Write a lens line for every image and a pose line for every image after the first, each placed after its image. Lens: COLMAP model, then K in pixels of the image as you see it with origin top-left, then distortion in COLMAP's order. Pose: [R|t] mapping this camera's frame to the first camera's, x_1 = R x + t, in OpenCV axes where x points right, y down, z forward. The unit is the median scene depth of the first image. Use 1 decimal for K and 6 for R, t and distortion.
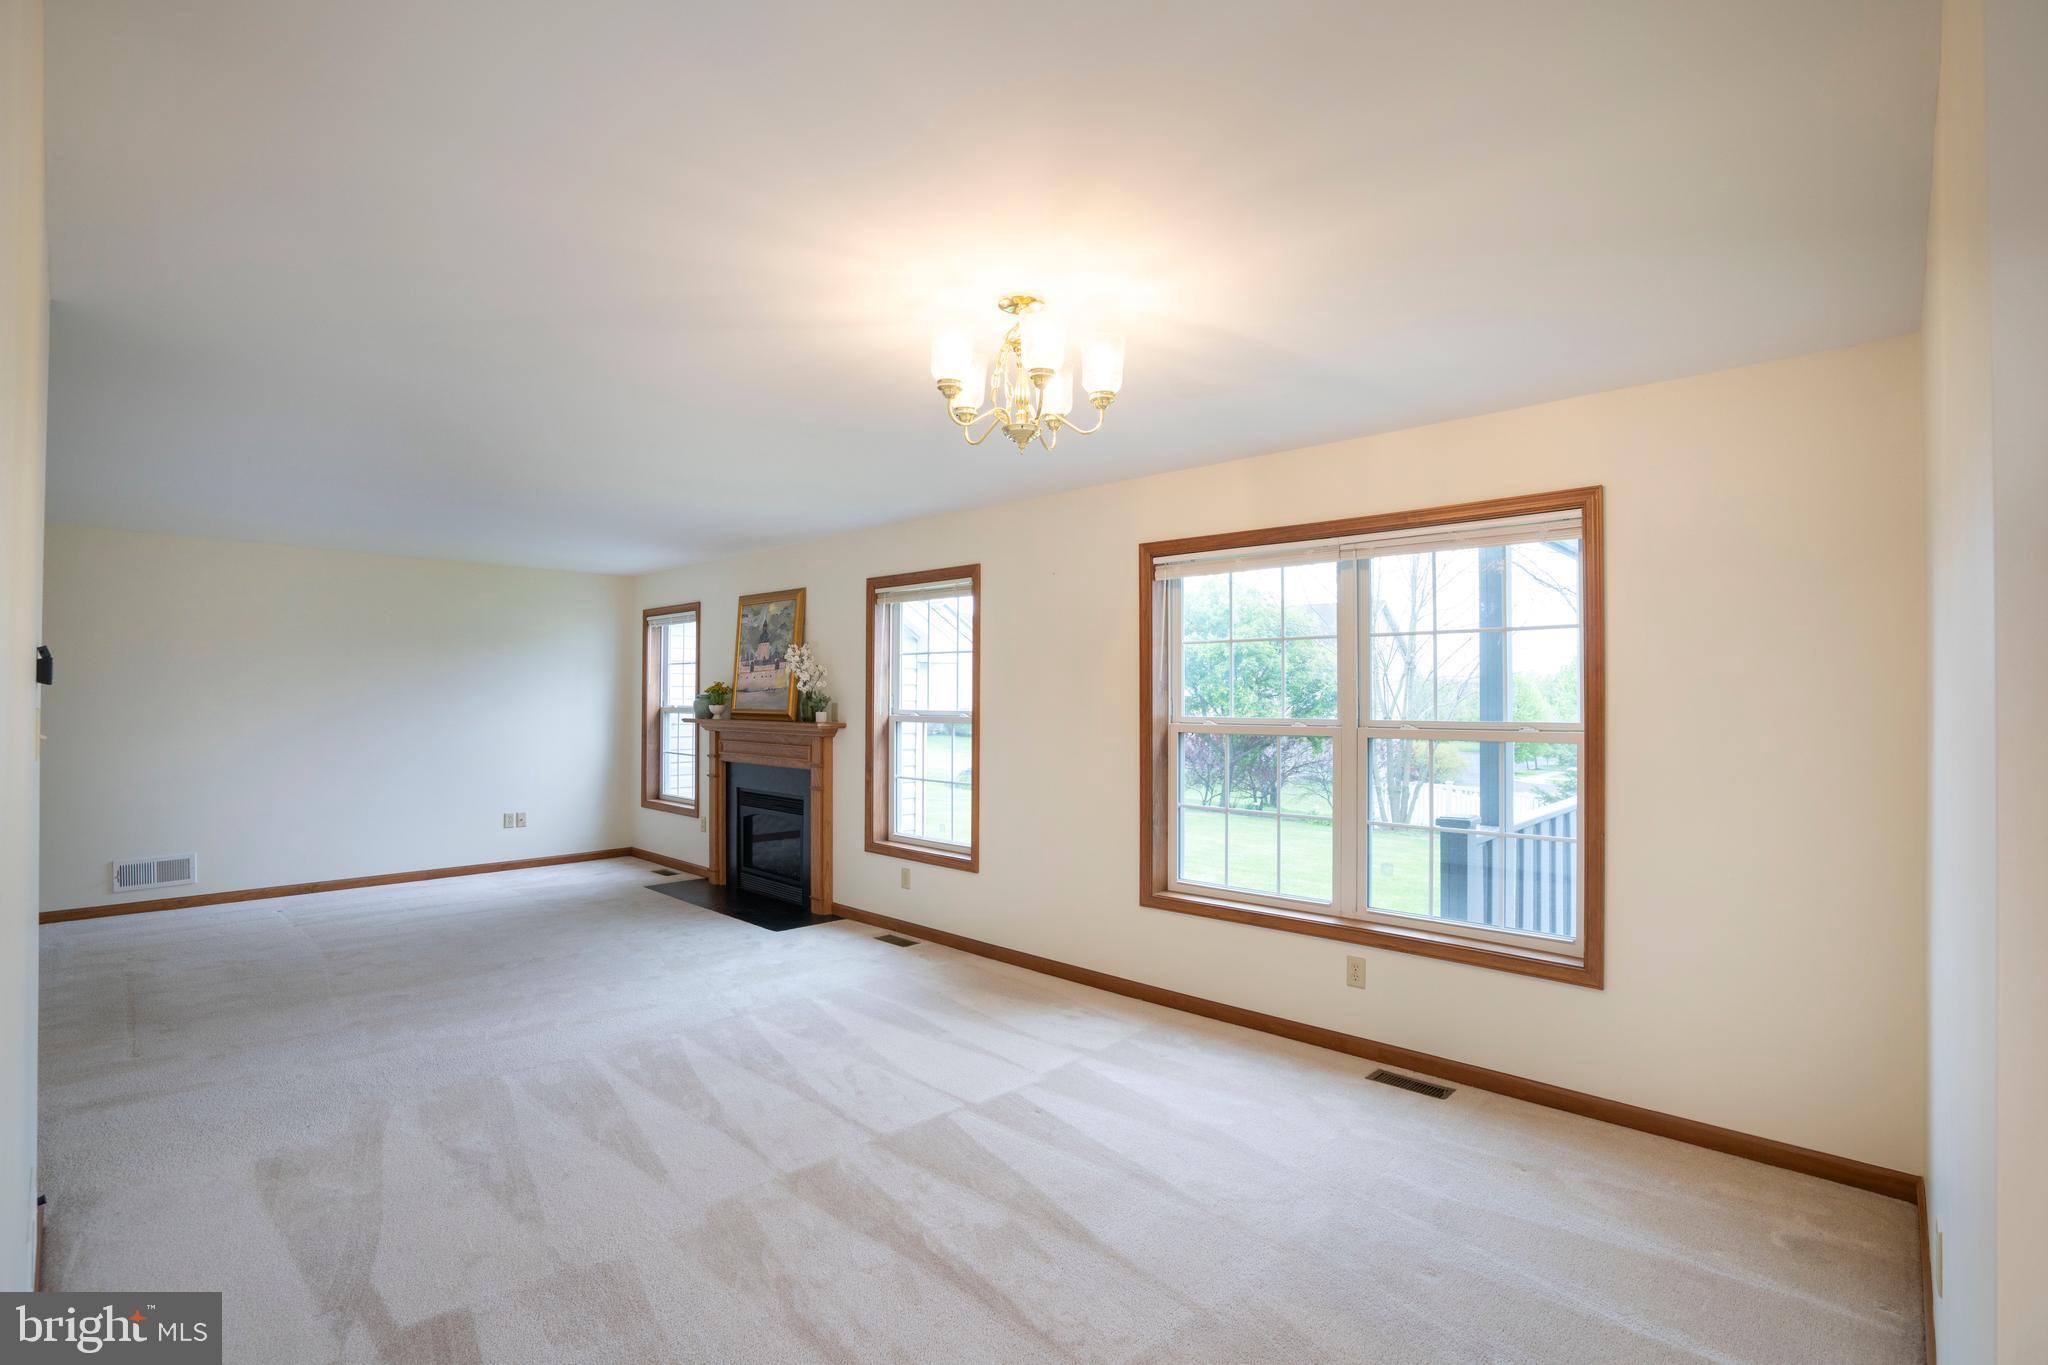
lens RADIAL K [[948.2, 0, 1019.6], [0, 948.2, 687.9], [0, 0, 1]] dist [-0.064319, 0.026572]
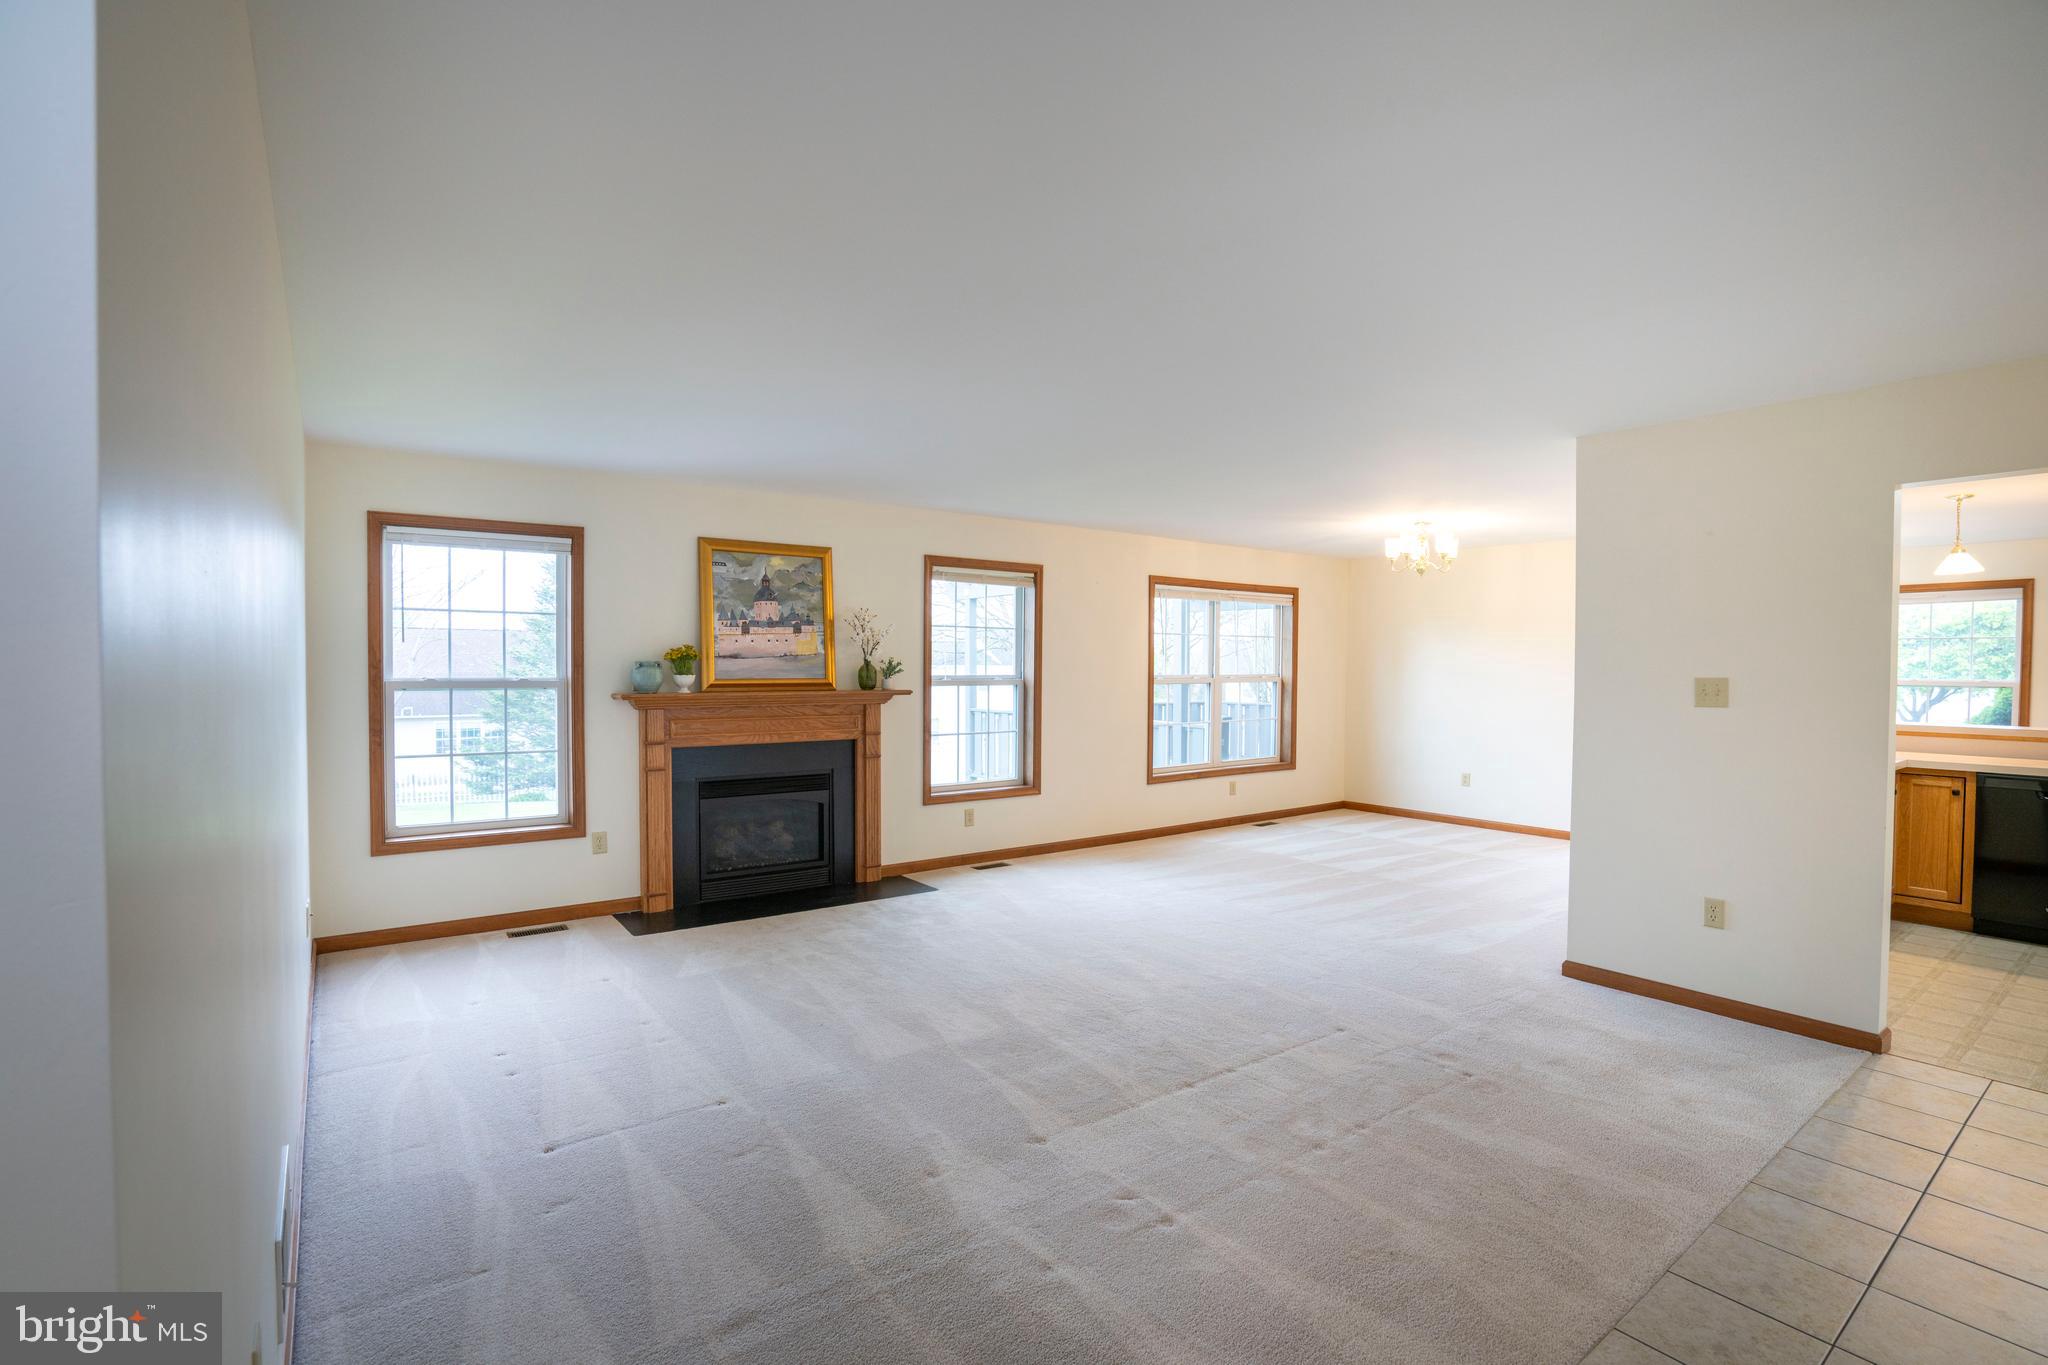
lens RADIAL K [[948.2, 0, 1019.6], [0, 948.2, 687.9], [0, 0, 1]] dist [-0.064319, 0.026572]
pose [[0.170797, -0.028635, 0.984890, -1.154868], [-0.014080, 0.999405, 0.031499, 0.000996], [-0.985206, -0.019247, 0.170292, 0.670587]]
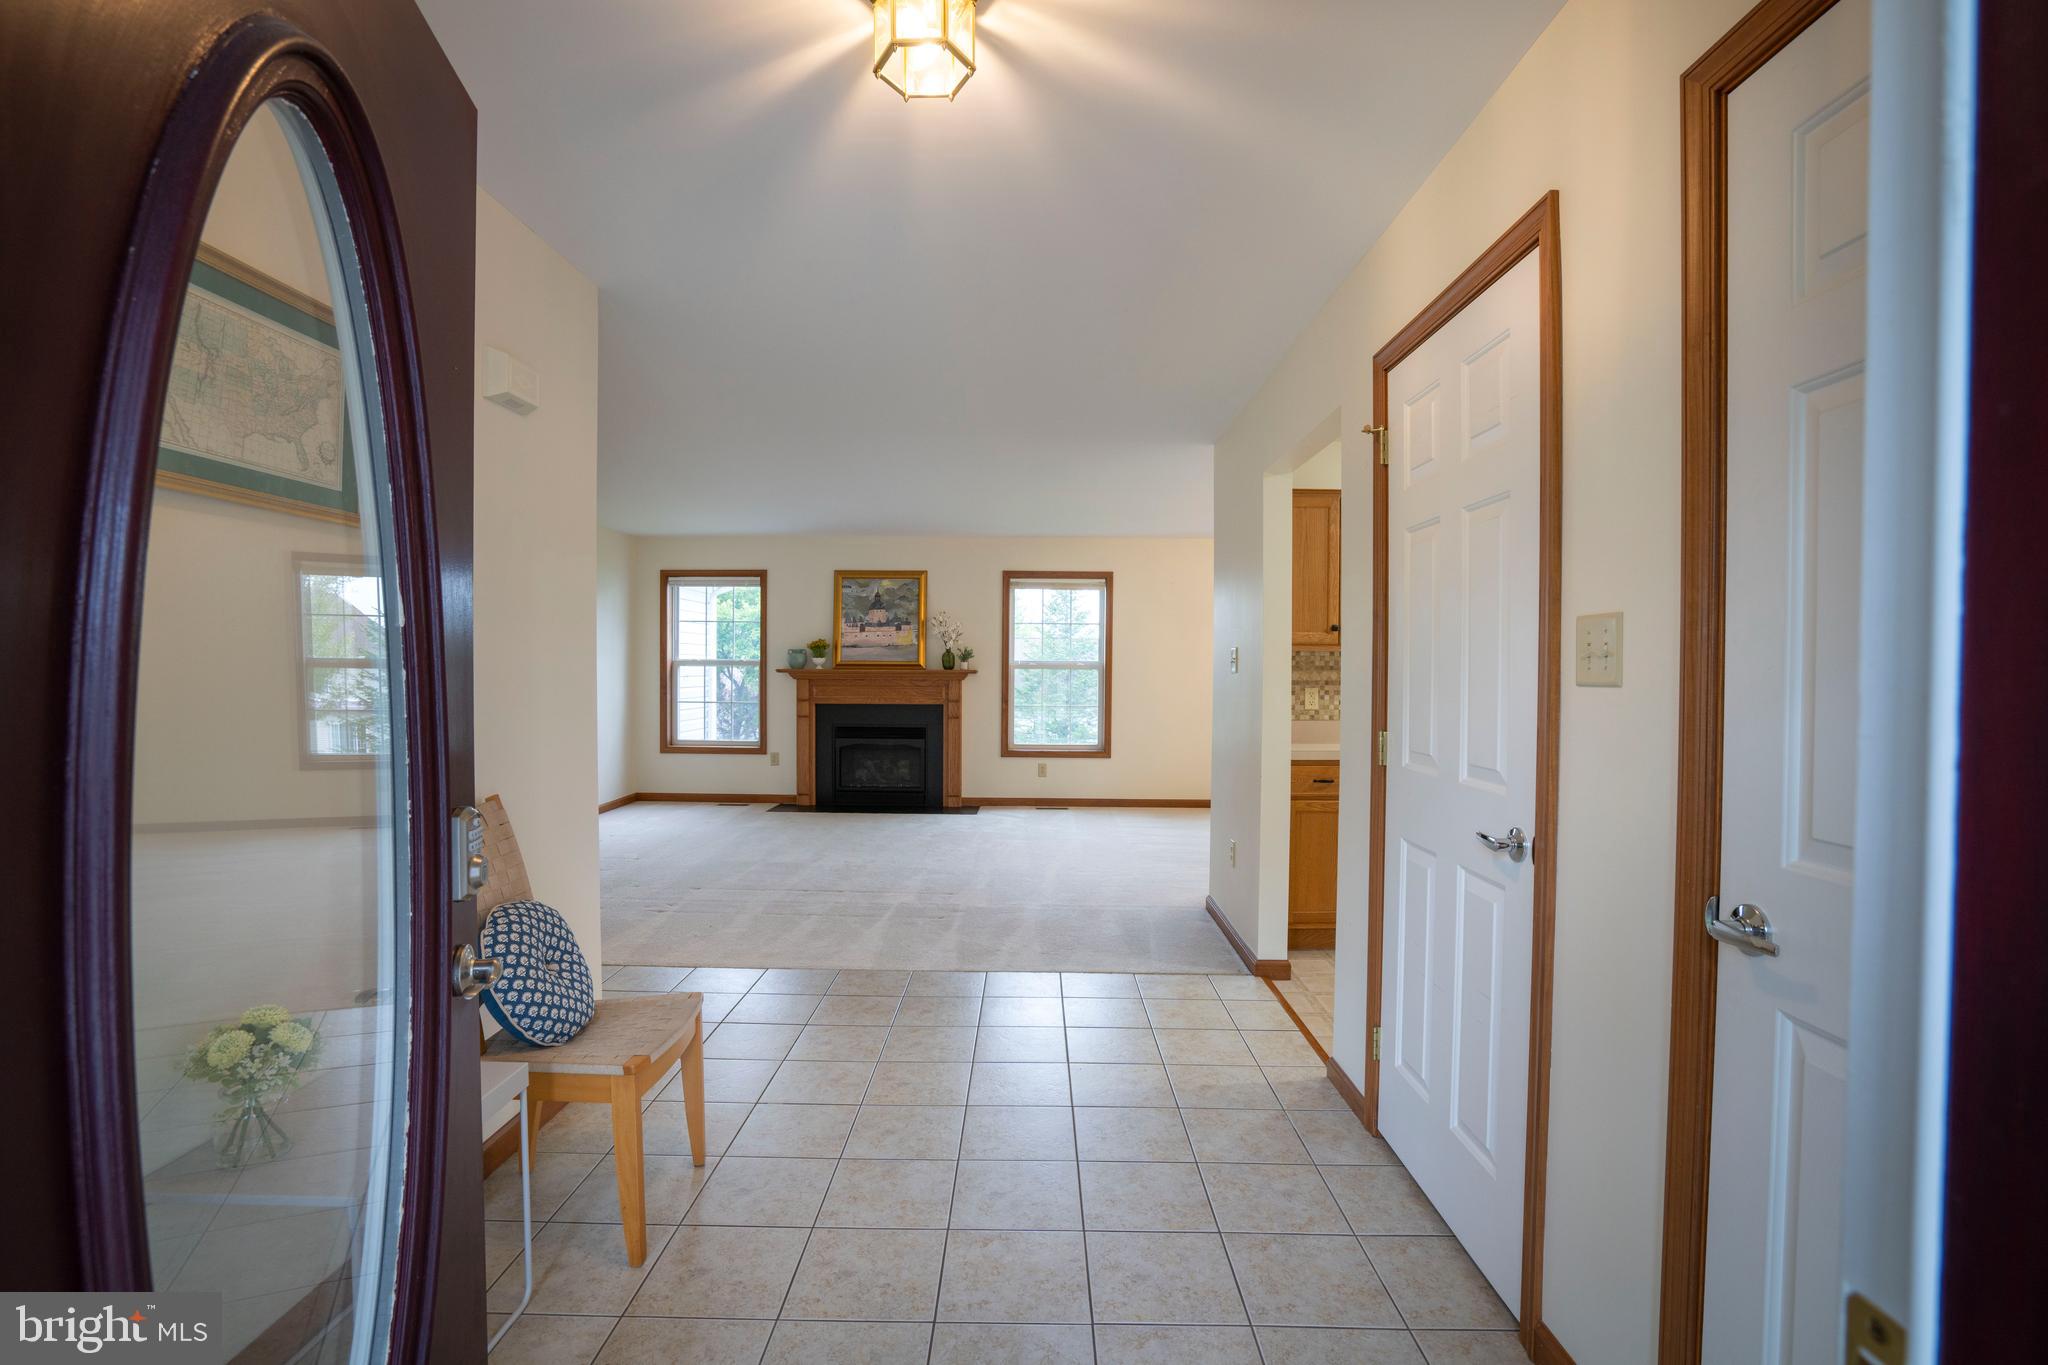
lens RADIAL K [[948.2, 0, 1019.6], [0, 948.2, 687.9], [0, 0, 1]] dist [-0.064319, 0.026572]
pose [[0.733861, -0.015998, 0.679111, -1.082607], [-0.009552, 0.999381, 0.033864, 0.014790], [-0.679233, -0.031338, 0.733254, -0.092701]]
